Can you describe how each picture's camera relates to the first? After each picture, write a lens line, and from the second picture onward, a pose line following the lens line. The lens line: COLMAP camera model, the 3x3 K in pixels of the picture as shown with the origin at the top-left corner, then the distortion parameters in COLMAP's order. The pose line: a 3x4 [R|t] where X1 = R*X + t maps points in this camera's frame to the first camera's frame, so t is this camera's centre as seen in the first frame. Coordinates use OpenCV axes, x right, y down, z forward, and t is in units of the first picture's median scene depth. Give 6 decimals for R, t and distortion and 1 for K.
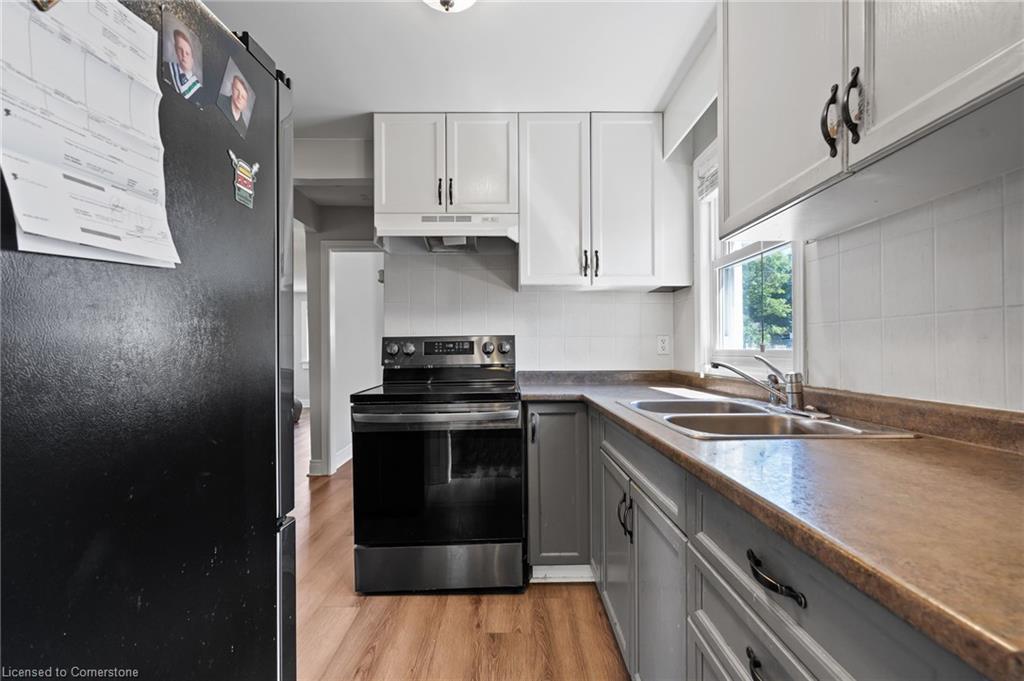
lens RADIAL K [[466.2, 0, 511.0], [0, 466.2, 345.1], [0, 0, 1]] dist [-0.004210, -0.000384]
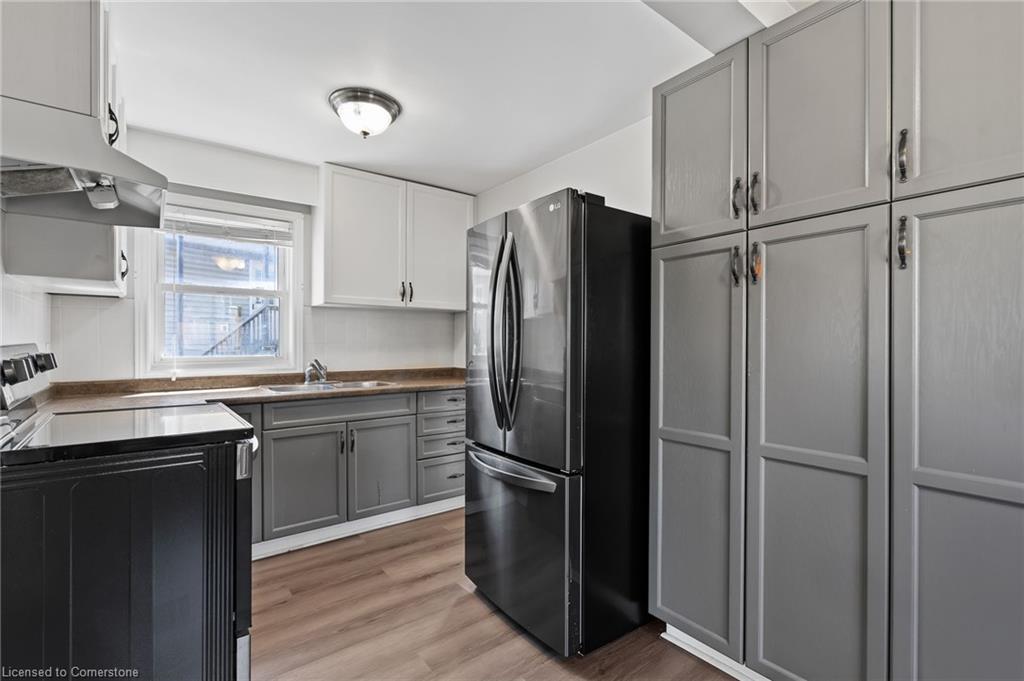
lens RADIAL K [[466.2, 0, 511.0], [0, 466.2, 345.1], [0, 0, 1]] dist [-0.004210, -0.000384]
pose [[-0.619895, -0.002479, 0.784681, -1.317869], [-0.005713, 0.999983, -0.001354, -0.033338], [-0.784664, -0.005322, -0.619899, 1.274606]]
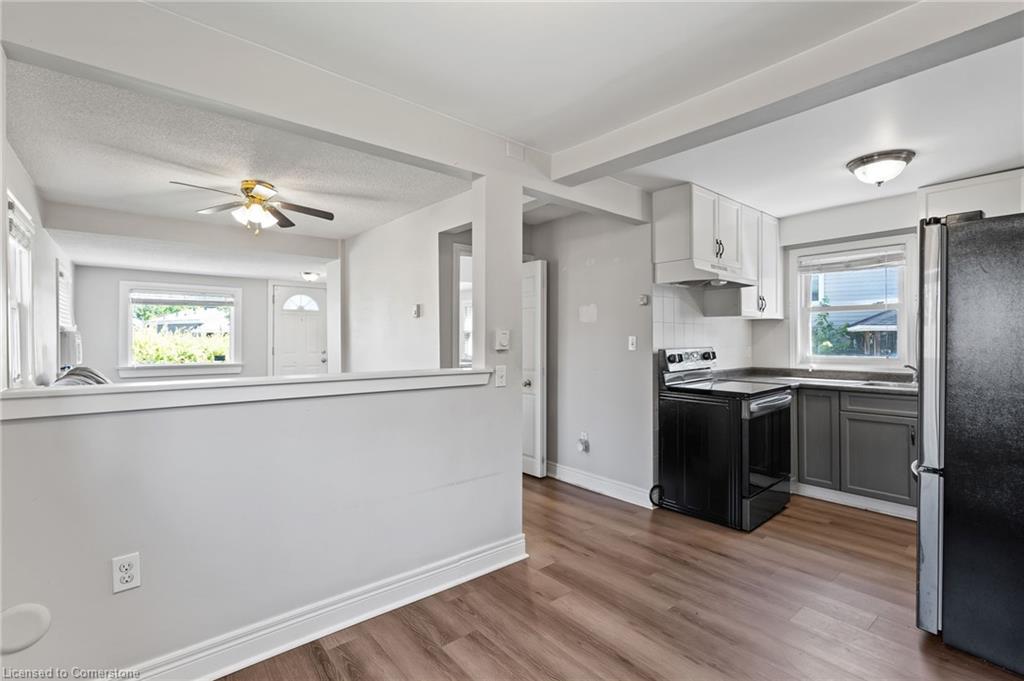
lens RADIAL K [[468.2, 0, 510.3], [0, 468.2, 335.4], [0, 0, 1]] dist [-0.000830, -0.000030]
pose [[0.762190, 0.005851, 0.647326, -2.052914], [-0.005277, 0.999982, -0.002825, -0.075106], [-0.647331, -0.001263, 0.762208, 0.421876]]
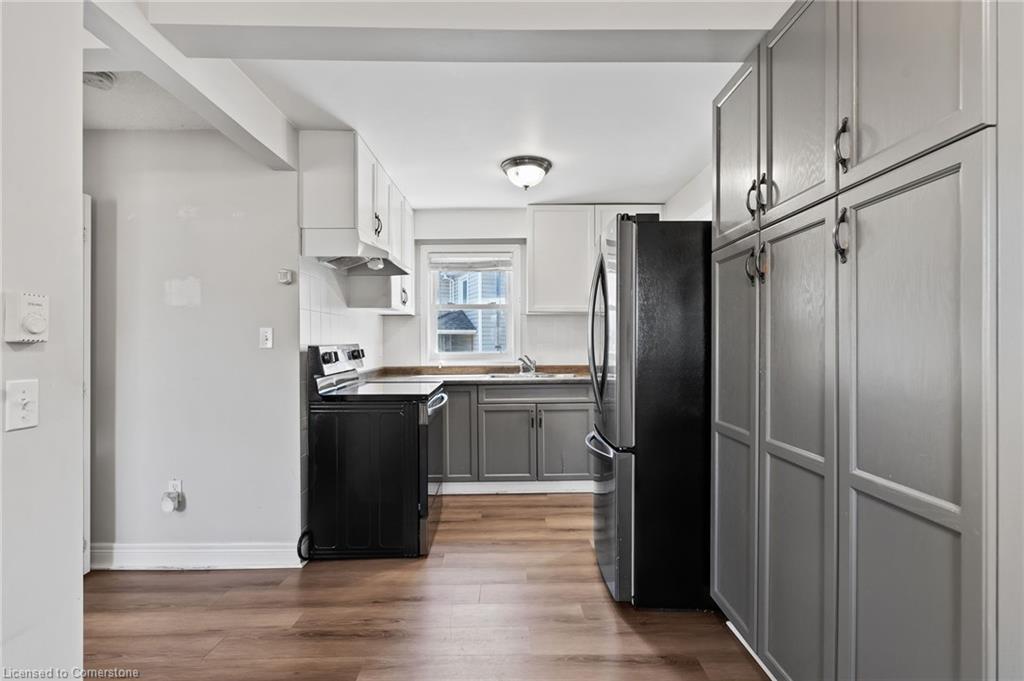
lens RADIAL K [[470.8, 0, 512.0], [0, 470.8, 340.5], [0, 0, 1]] dist [-0.000462, 0.000538]
pose [[-0.018560, 0.007276, 0.999801, -1.780282], [-0.001285, 0.999973, -0.007302, -0.033874], [-0.999827, -0.001421, -0.018550, 0.895678]]
